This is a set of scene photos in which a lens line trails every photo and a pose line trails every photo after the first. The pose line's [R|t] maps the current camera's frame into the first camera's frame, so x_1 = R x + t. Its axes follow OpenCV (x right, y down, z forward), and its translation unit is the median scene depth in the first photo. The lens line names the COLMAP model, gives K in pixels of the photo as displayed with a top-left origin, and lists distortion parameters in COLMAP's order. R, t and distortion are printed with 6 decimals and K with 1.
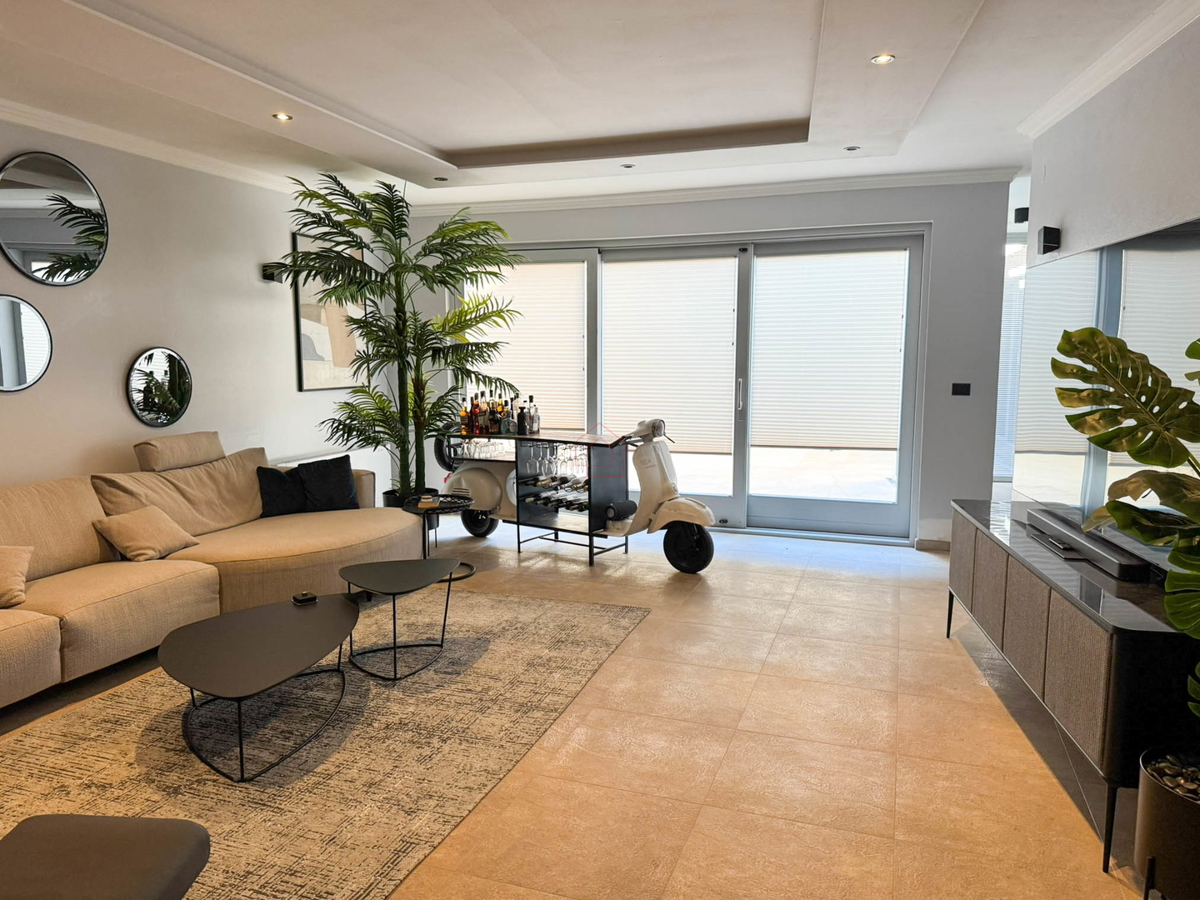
lens RADIAL K [[847.7, 0, 606.1], [0, 847.7, 452.4], [0, 0, 1]] dist [0.058446, -0.072114]
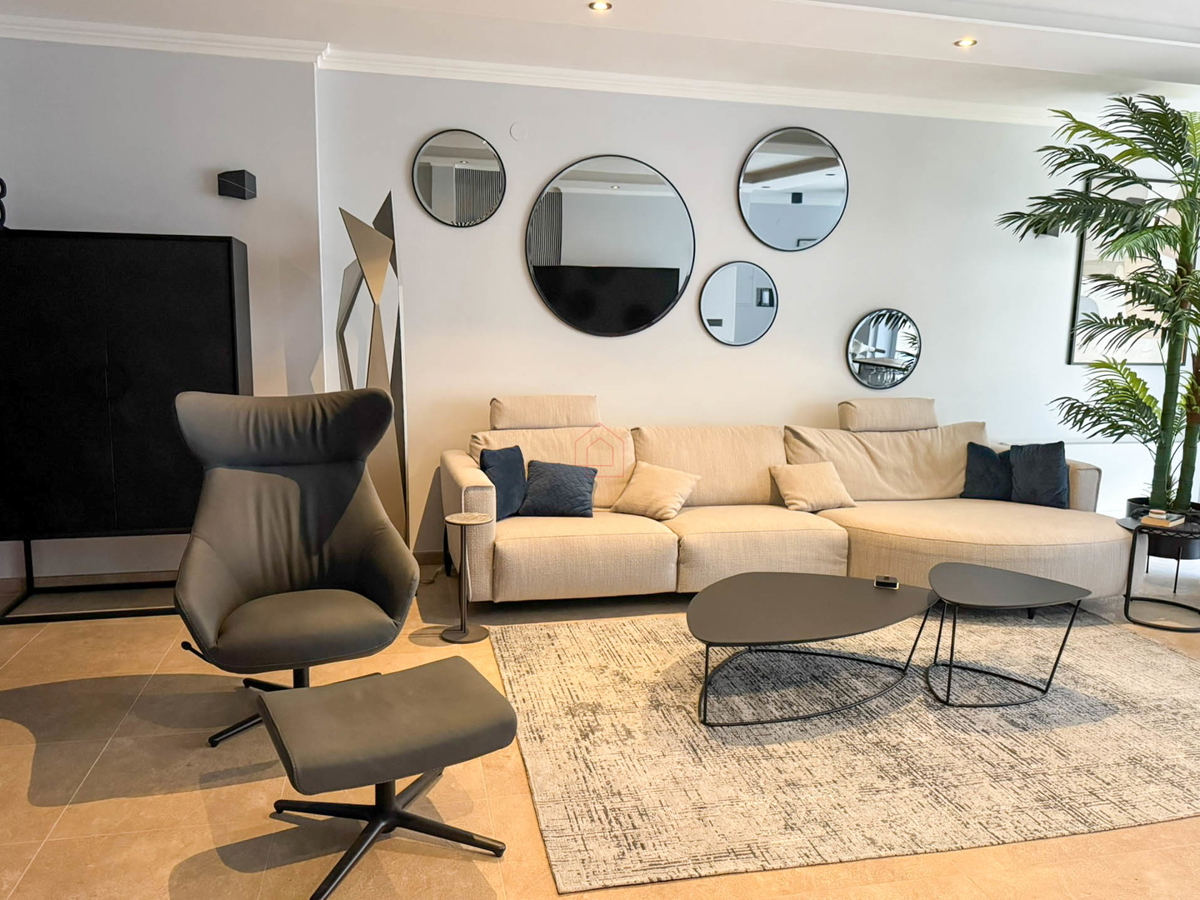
lens RADIAL K [[895.5, 0, 596.1], [0, 895.5, 450.3], [0, 0, 1]] dist [0.047201, -0.064945]
pose [[0.523837, 0.137831, -0.840593, 0.235602], [-0.122833, 0.988731, 0.085575, -0.009851], [0.842916, 0.058425, 0.534864, 0.190403]]
